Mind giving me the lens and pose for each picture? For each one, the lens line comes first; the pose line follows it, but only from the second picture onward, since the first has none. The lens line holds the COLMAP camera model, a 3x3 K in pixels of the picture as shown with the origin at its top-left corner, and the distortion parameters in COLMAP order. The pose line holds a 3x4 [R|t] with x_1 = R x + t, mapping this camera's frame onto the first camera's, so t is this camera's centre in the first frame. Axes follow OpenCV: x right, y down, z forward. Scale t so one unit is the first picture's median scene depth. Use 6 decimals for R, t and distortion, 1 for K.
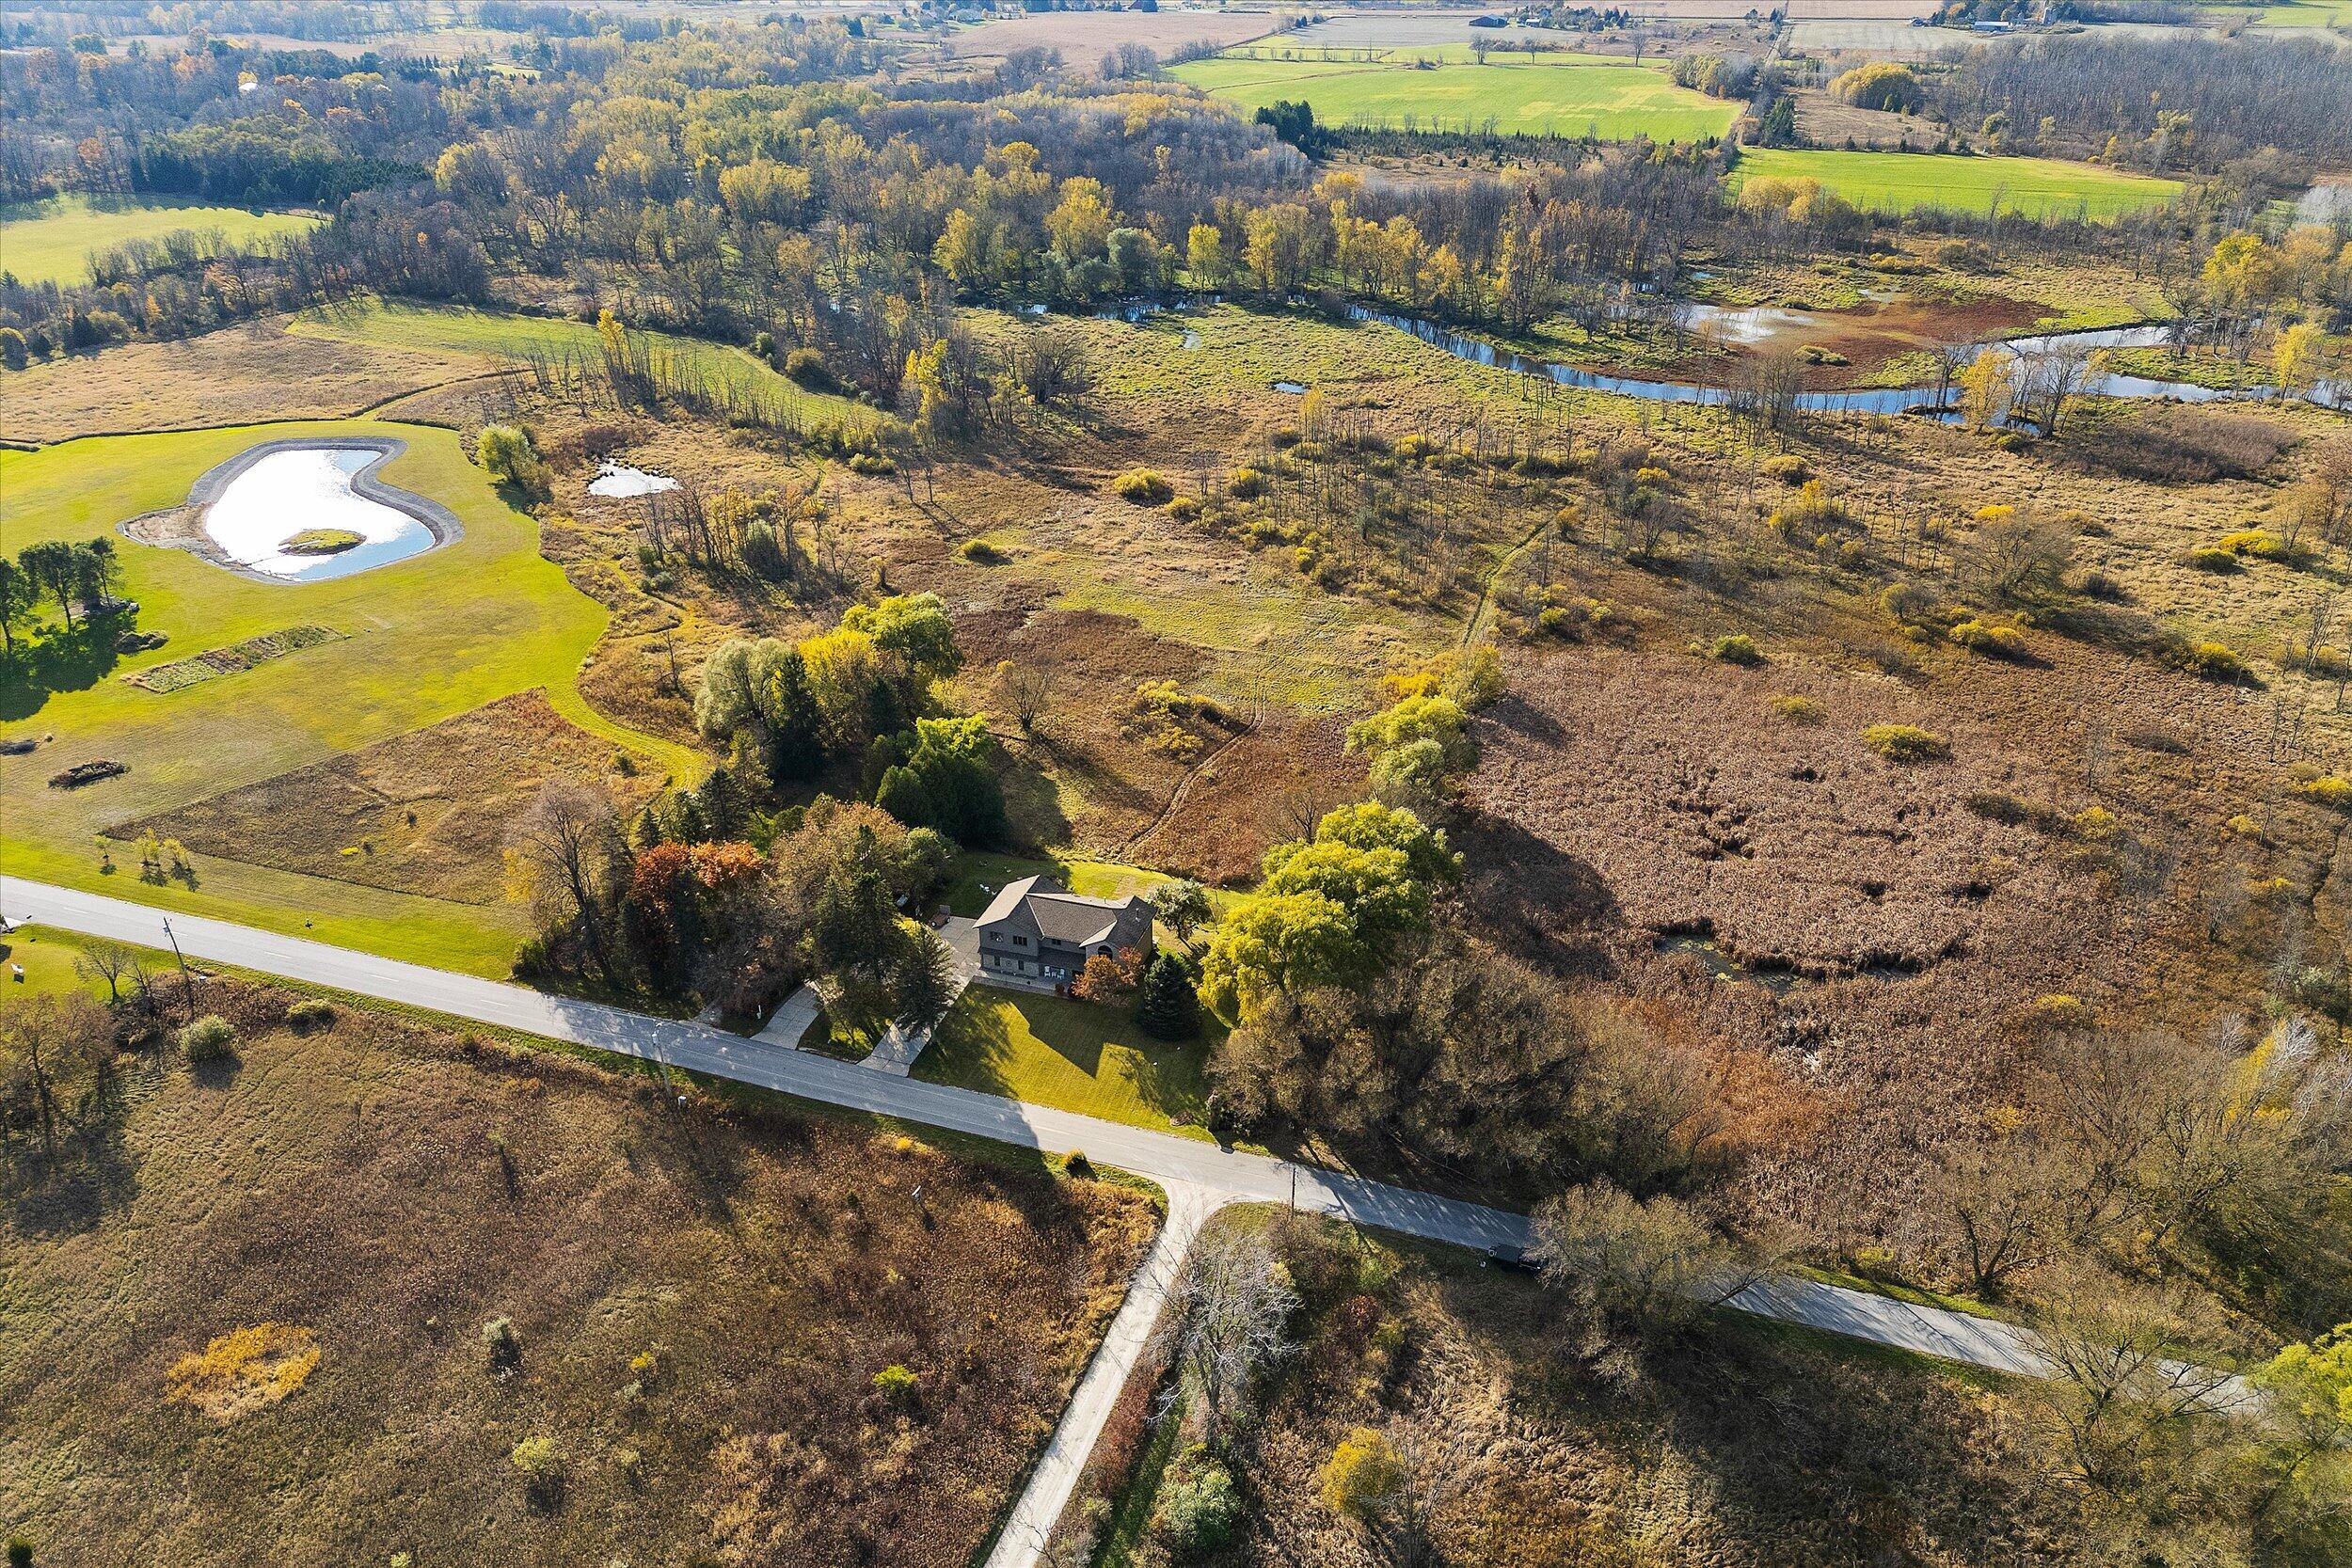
lens RADIAL K [[1056.5, 0, 1176.0], [0, 1056.5, 784.0], [0, 0, 1]] dist [0.001093, 0.000405]
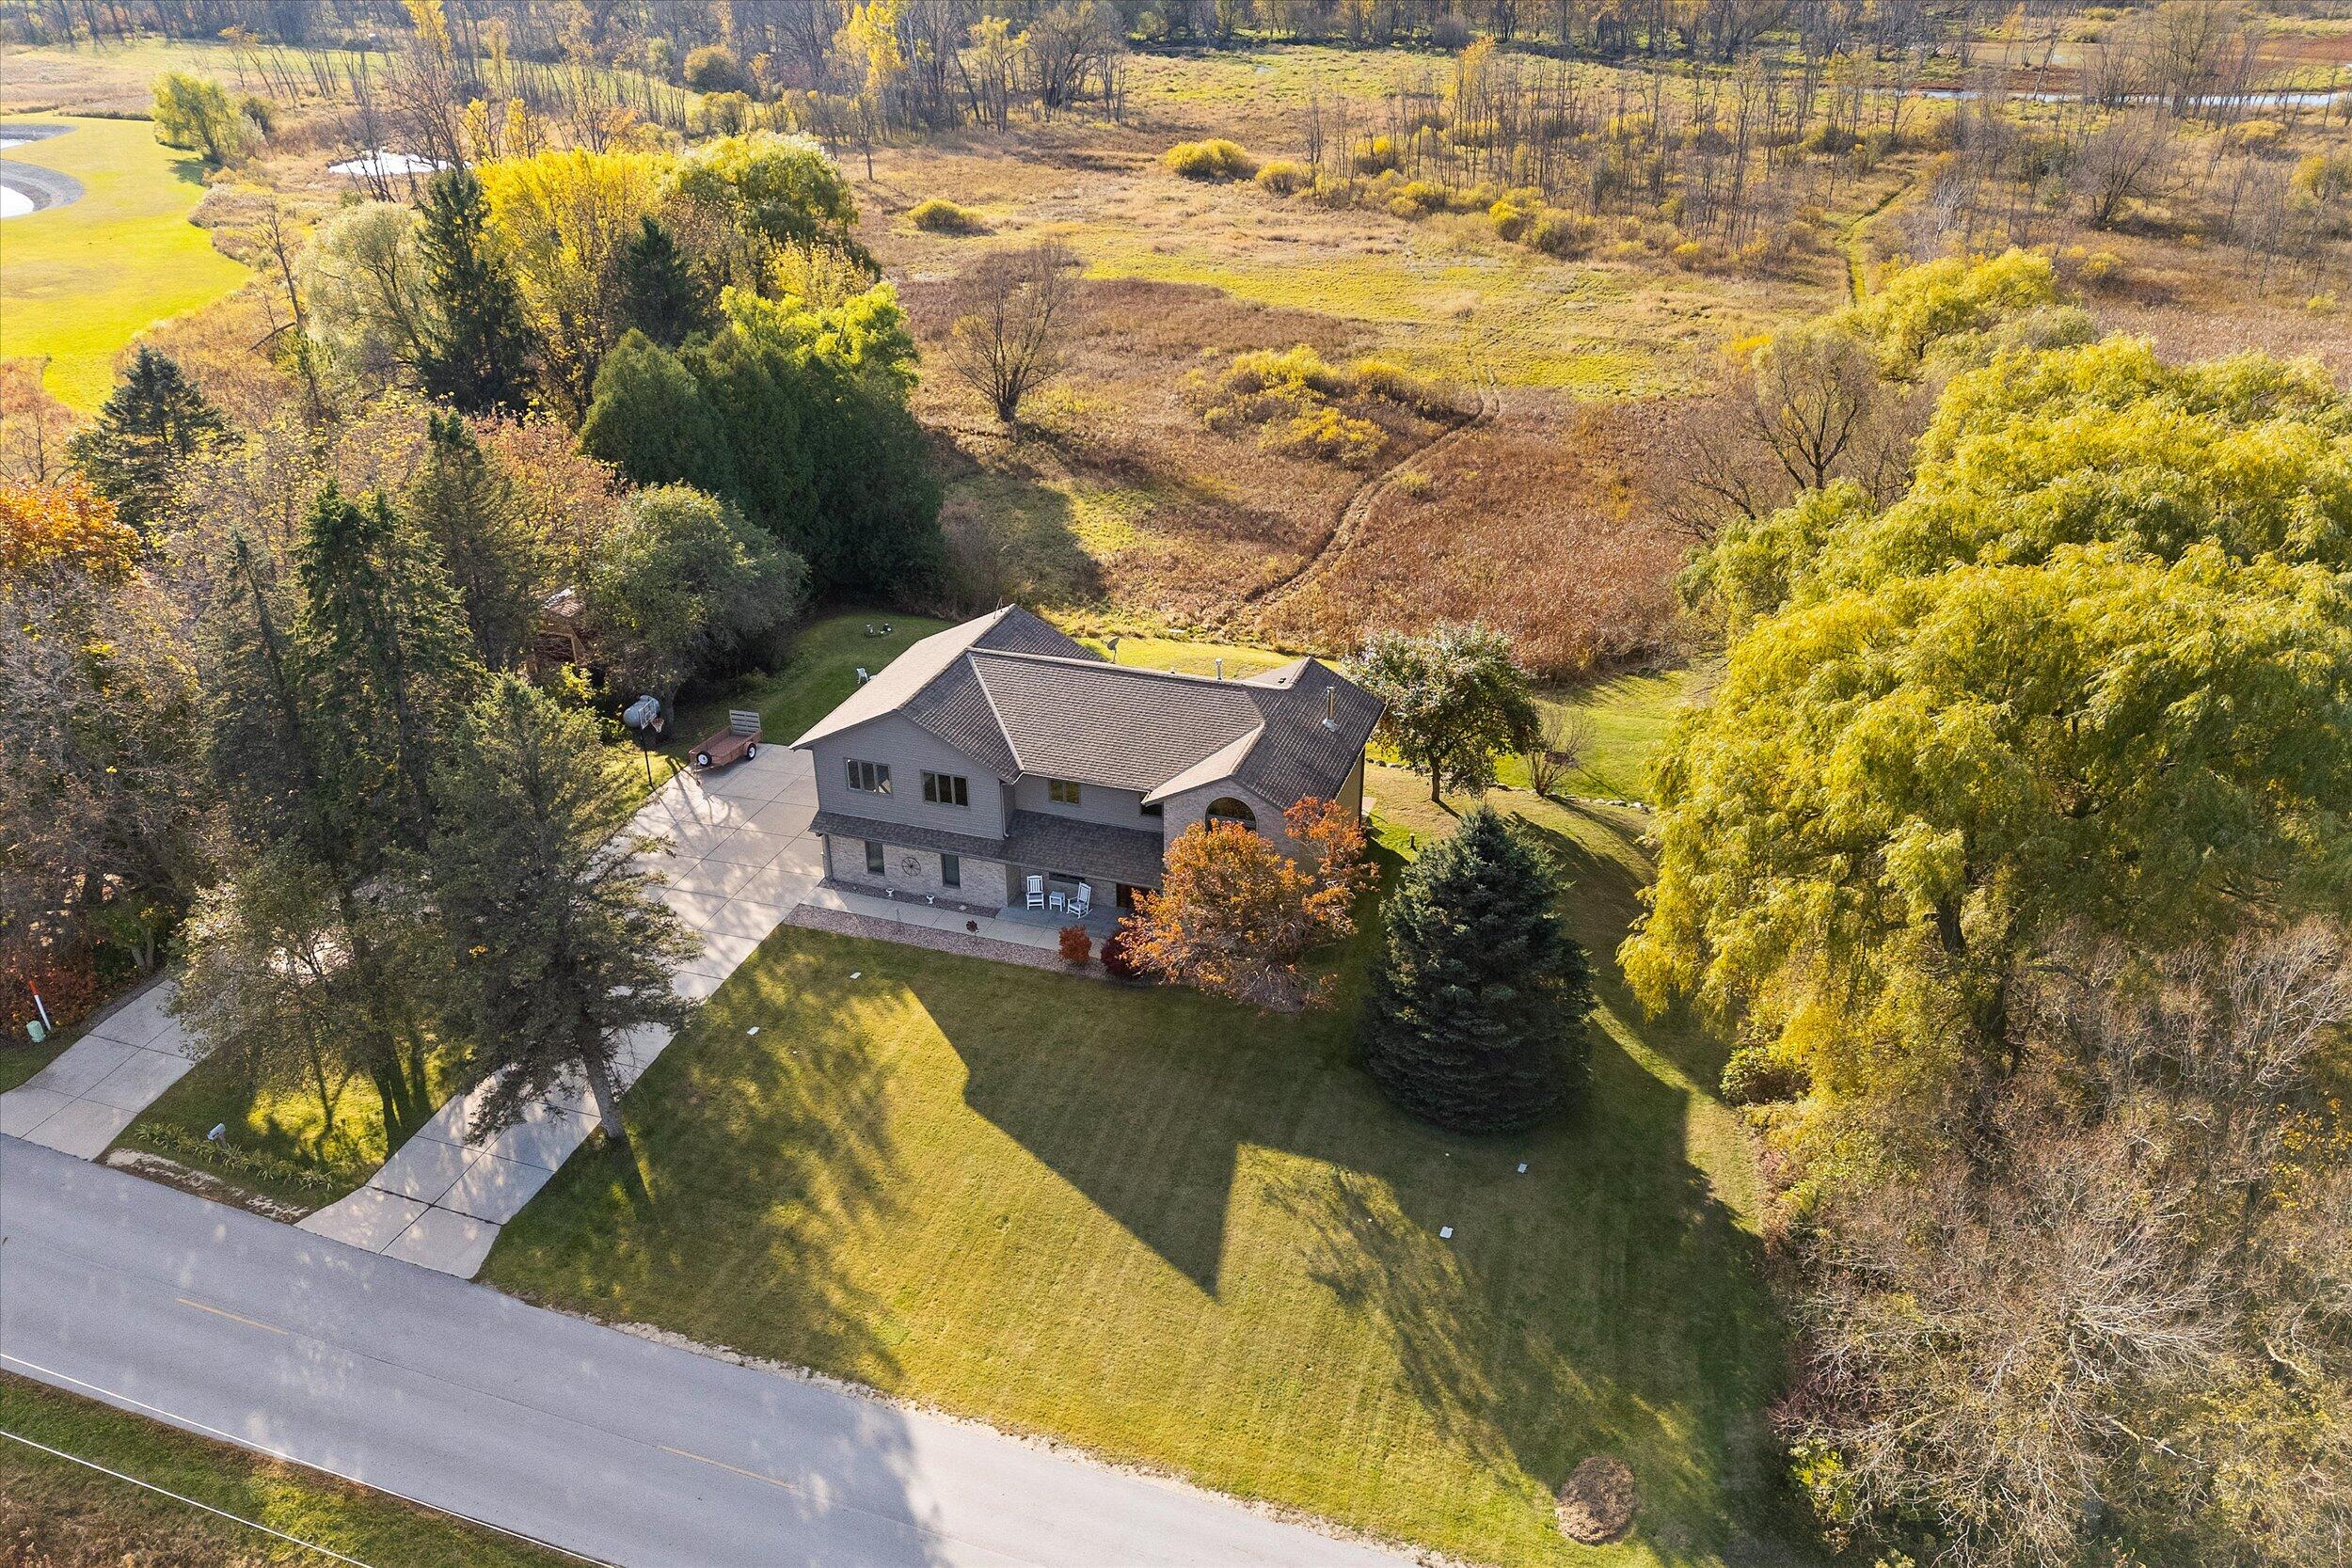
lens RADIAL K [[983.9, 0, 1176.0], [0, 983.9, 784.0], [0, 0, 1]] dist [-0.001023, -0.000224]
pose [[0.999965, 0.004481, -0.007070, -0.079325], [-0.004559, 0.999929, -0.011027, 0.149748], [0.007020, 0.011059, 0.999914, 0.717501]]
